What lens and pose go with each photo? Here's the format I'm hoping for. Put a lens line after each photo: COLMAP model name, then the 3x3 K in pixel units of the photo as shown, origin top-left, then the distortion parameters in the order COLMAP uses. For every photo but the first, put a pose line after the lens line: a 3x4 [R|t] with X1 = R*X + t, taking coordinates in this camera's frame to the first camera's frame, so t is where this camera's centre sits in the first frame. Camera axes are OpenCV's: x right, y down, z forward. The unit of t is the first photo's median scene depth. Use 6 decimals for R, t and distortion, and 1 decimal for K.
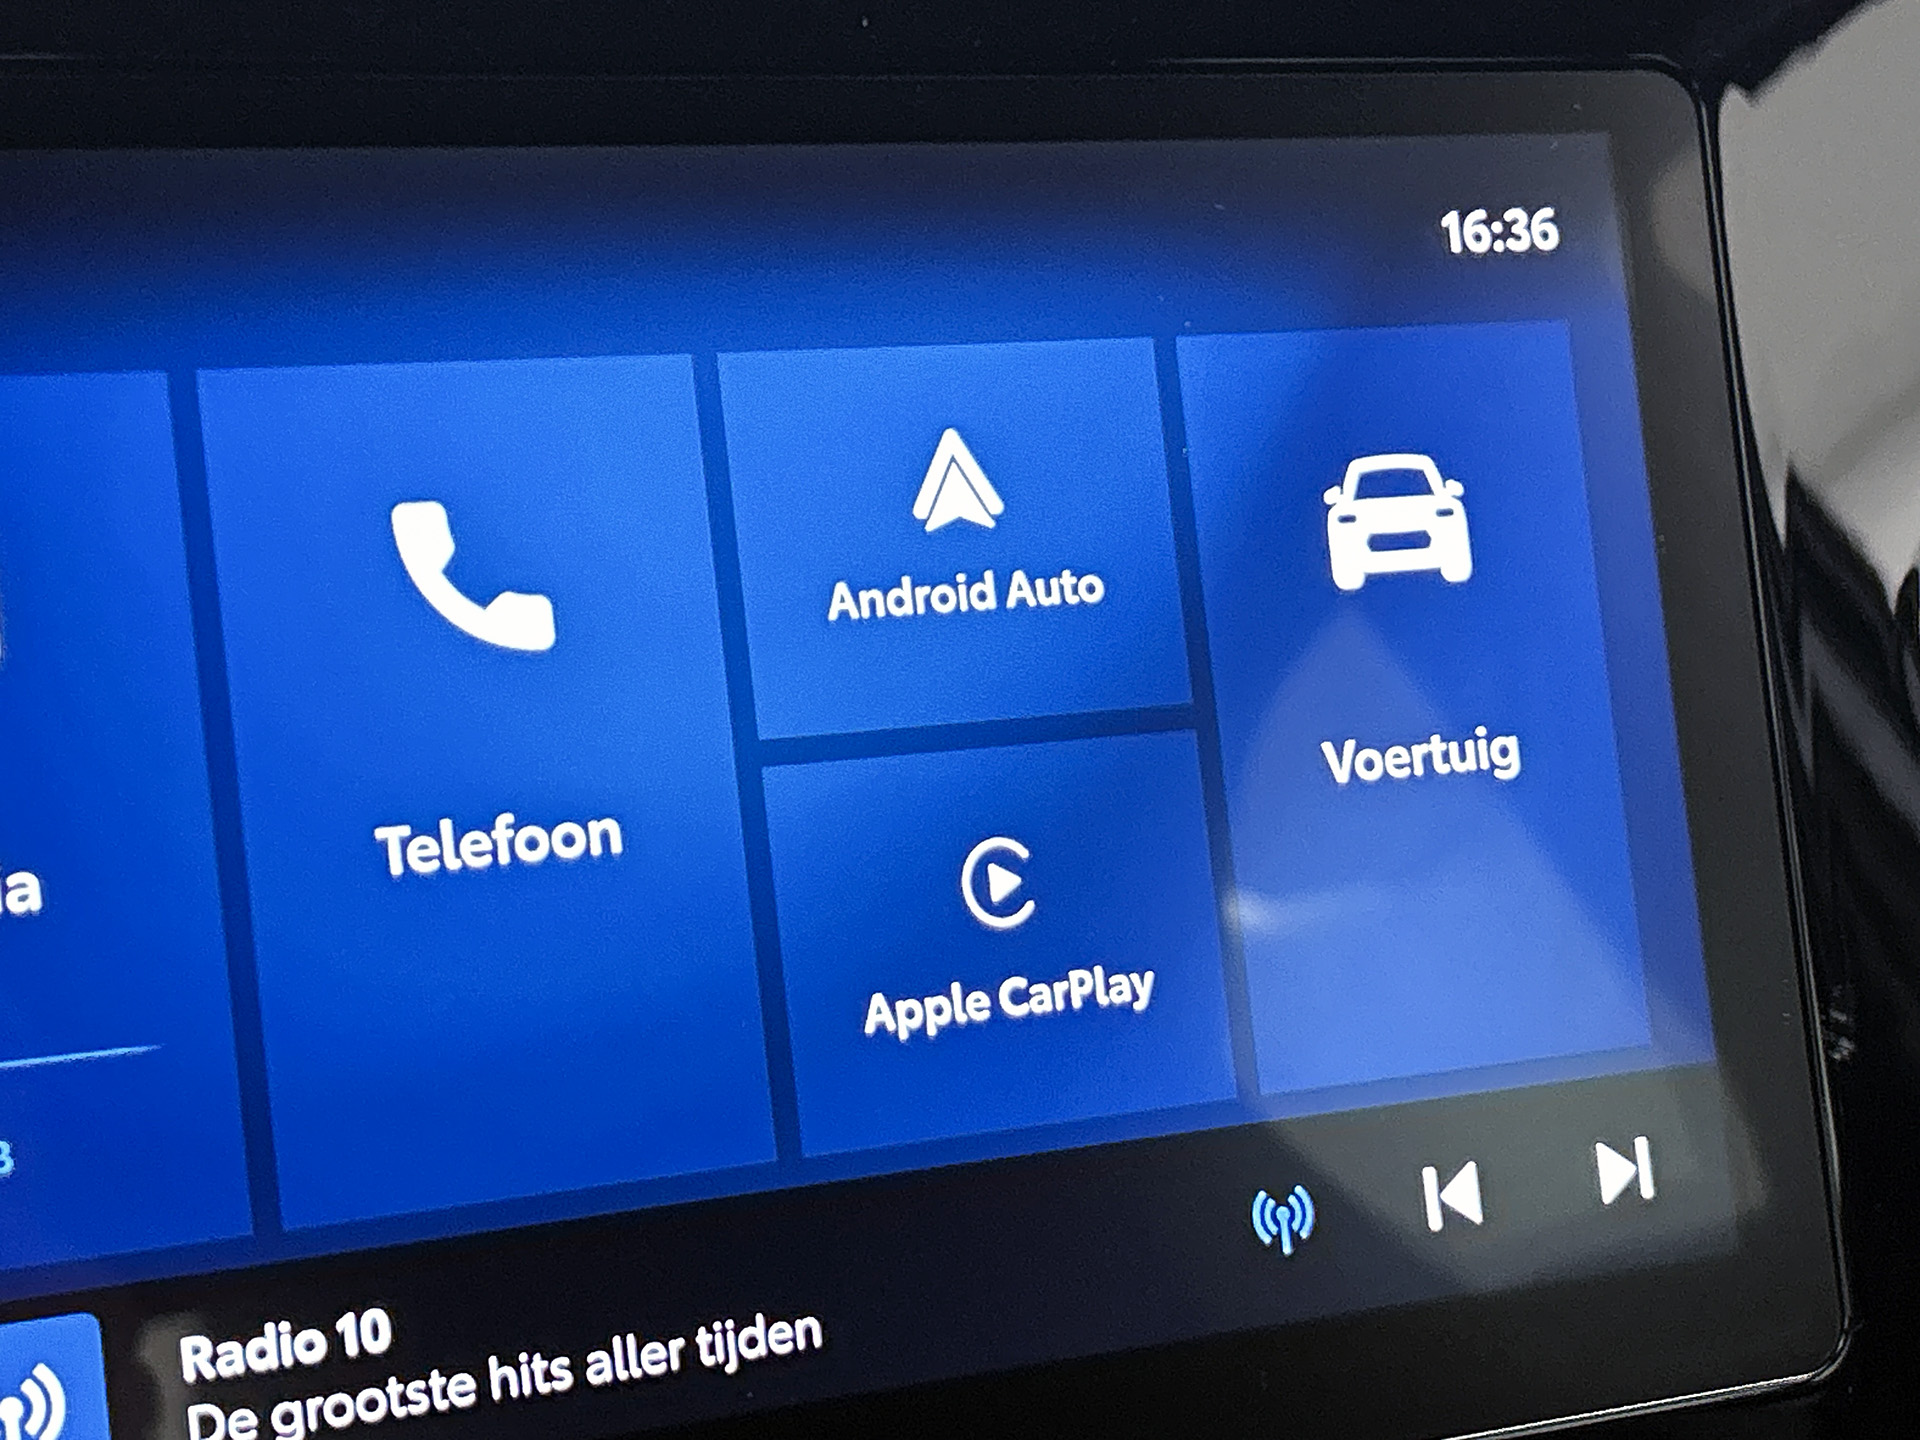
lens RADIAL K [[3451.1, 0, 960.0], [0, 3451.1, 731.7], [0, 0, 1]] dist [0.058474, 0.000000]
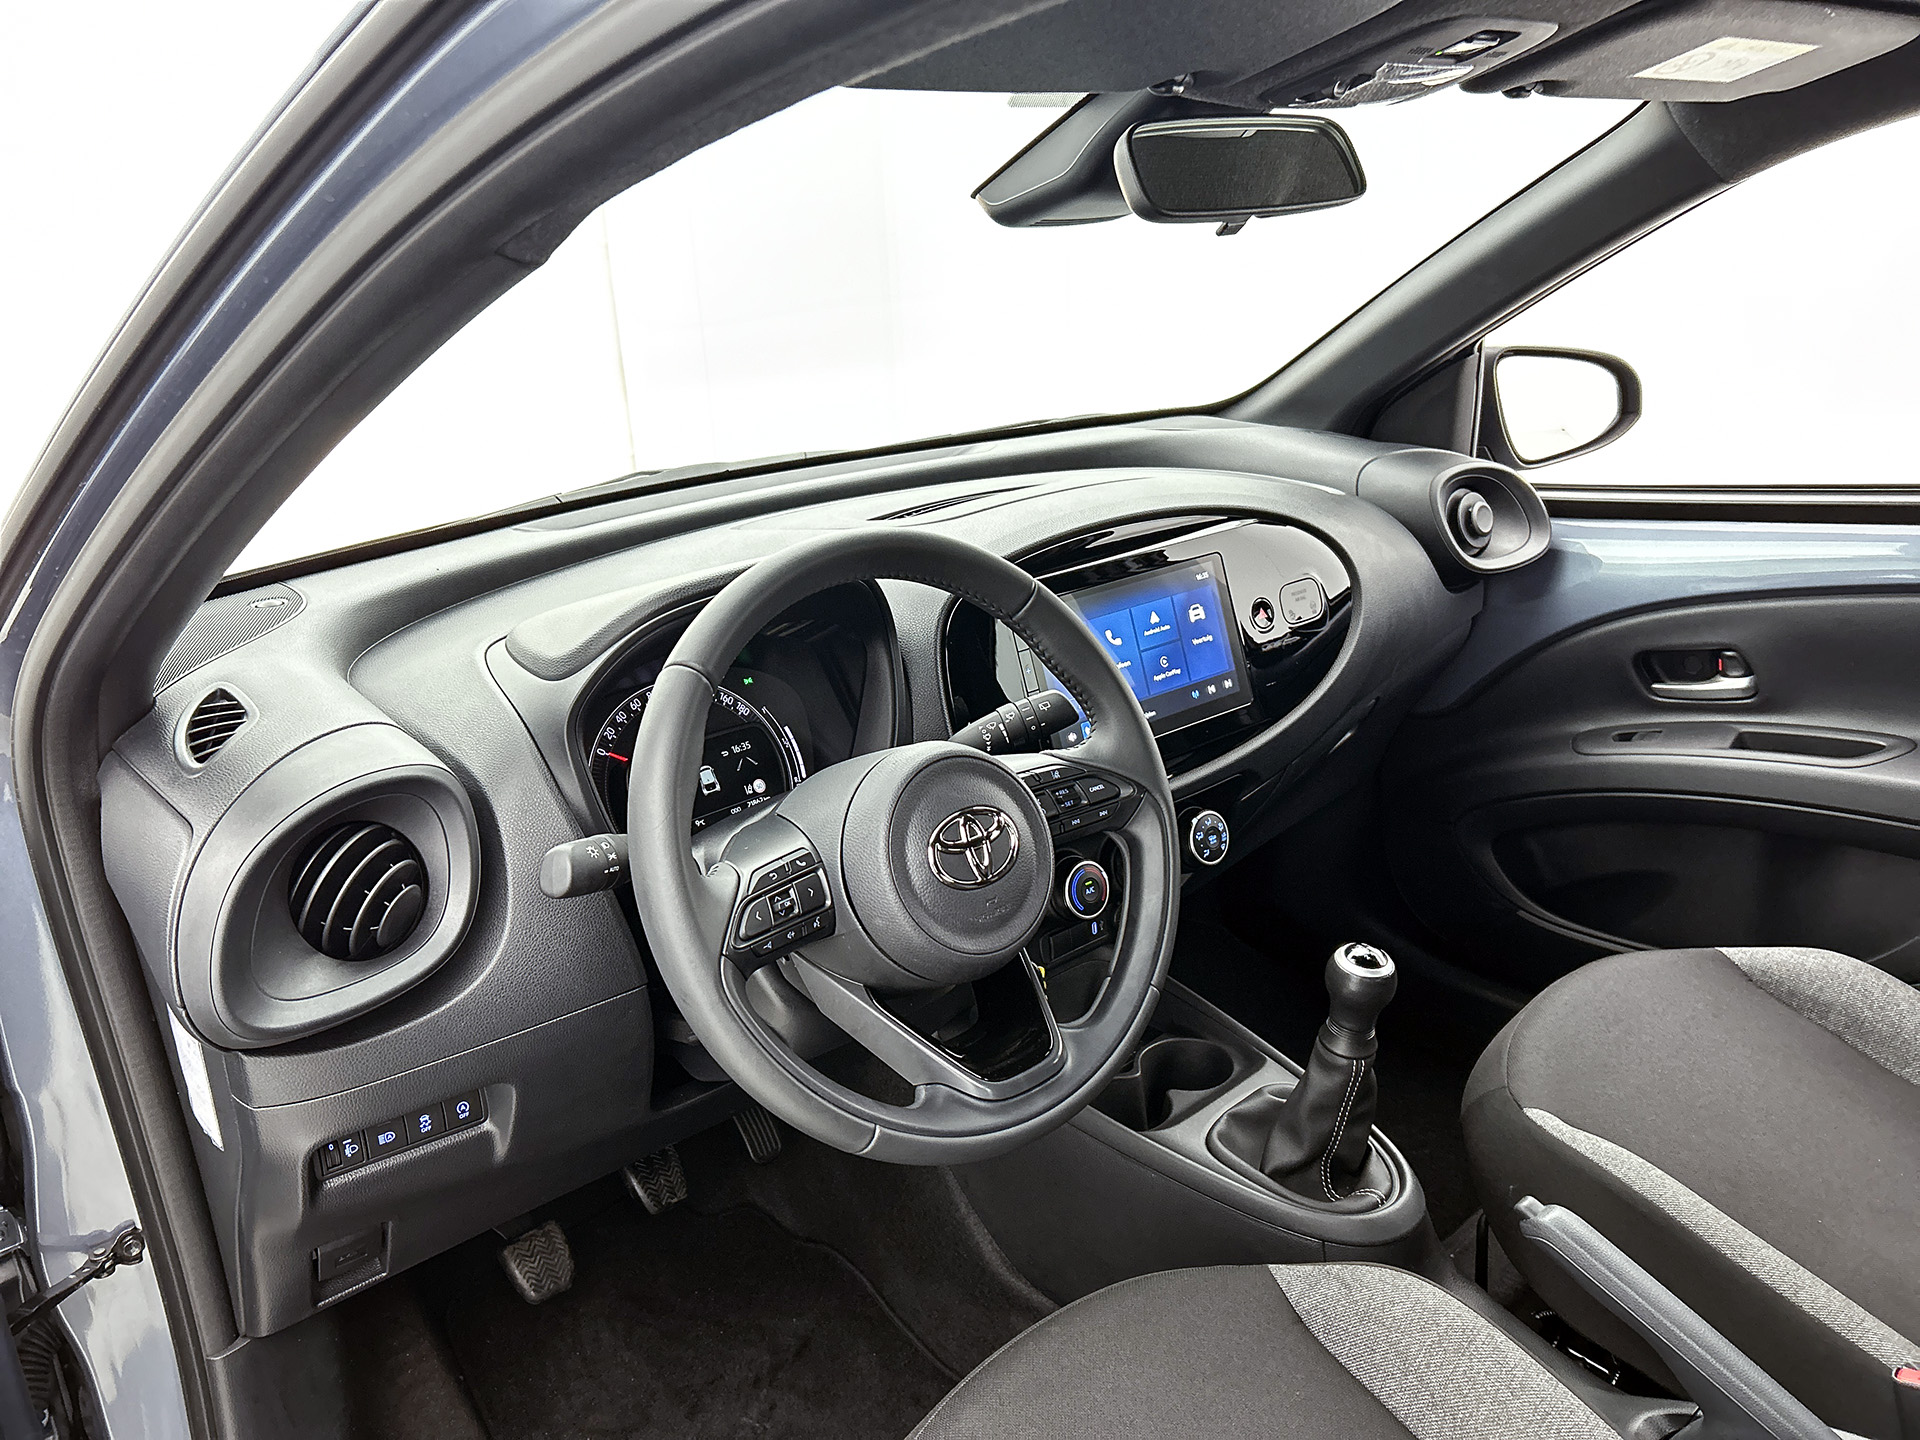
lens RADIAL K [[1439.2, 0, 944.6], [0, 1439.2, 718.5], [0, 0, 1]] dist [0.025053, -0.032468]
pose [[0.975904, -0.144478, 0.163518, -1.177774], [0.123699, 0.983654, 0.130858, -0.370613], [-0.179752, -0.107477, 0.977823, -2.571447]]
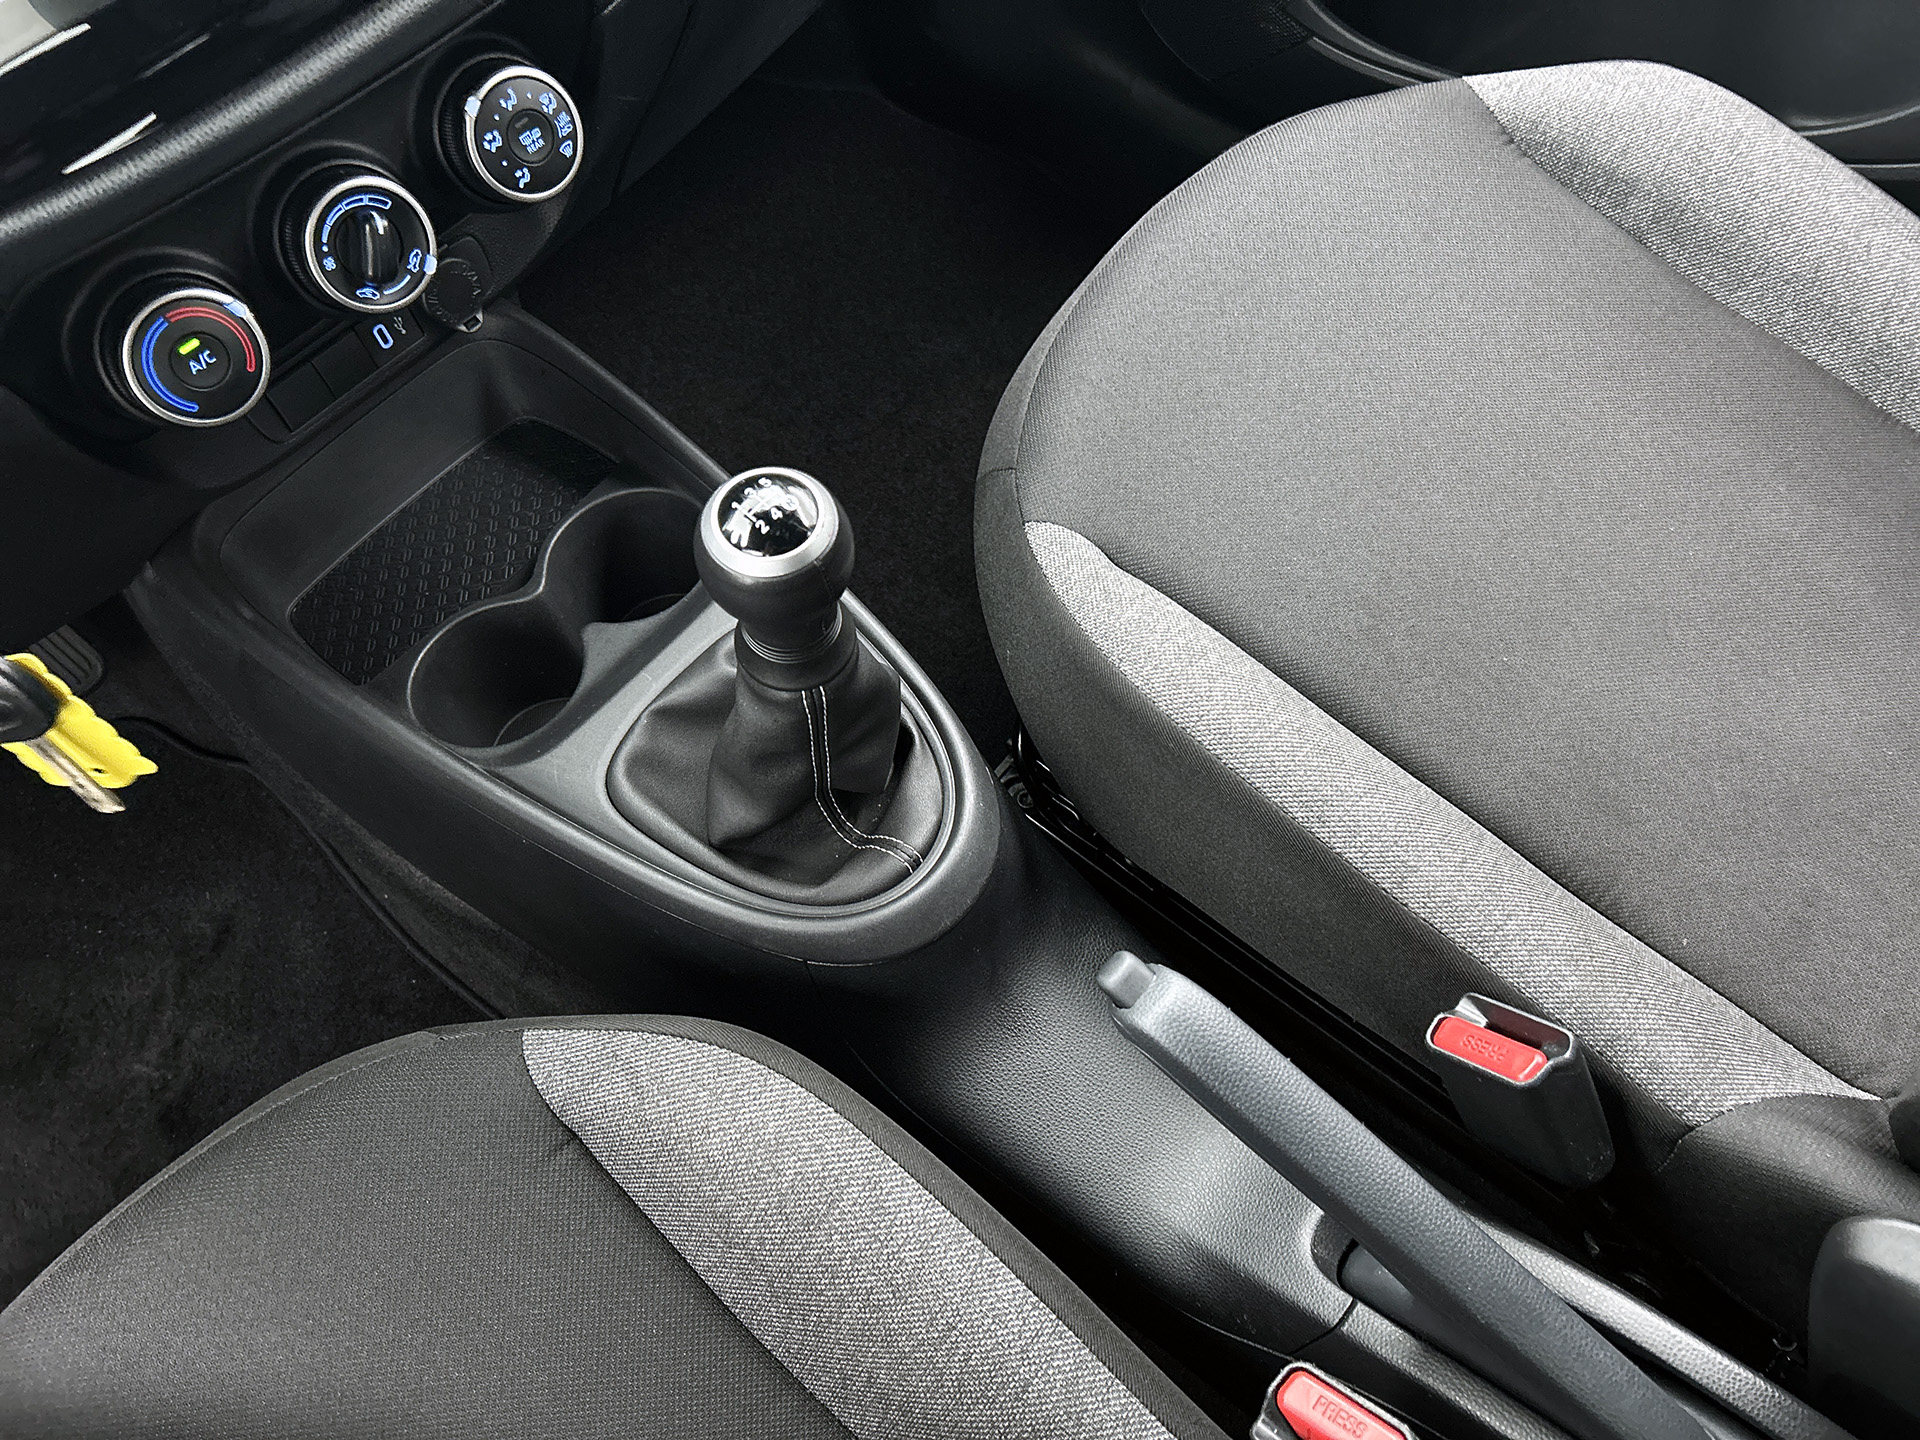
lens RADIAL K [[1439.2, 0, 962.0], [0, 1439.2, 732.2], [0, 0, 1]] dist [0.025053, -0.032468]
pose [[0.931479, -0.359945, 0.052781, 0.260029], [0.214248, 0.660024, 0.720046, -0.106856], [-0.294013, -0.659400, 0.691916, -0.708436]]
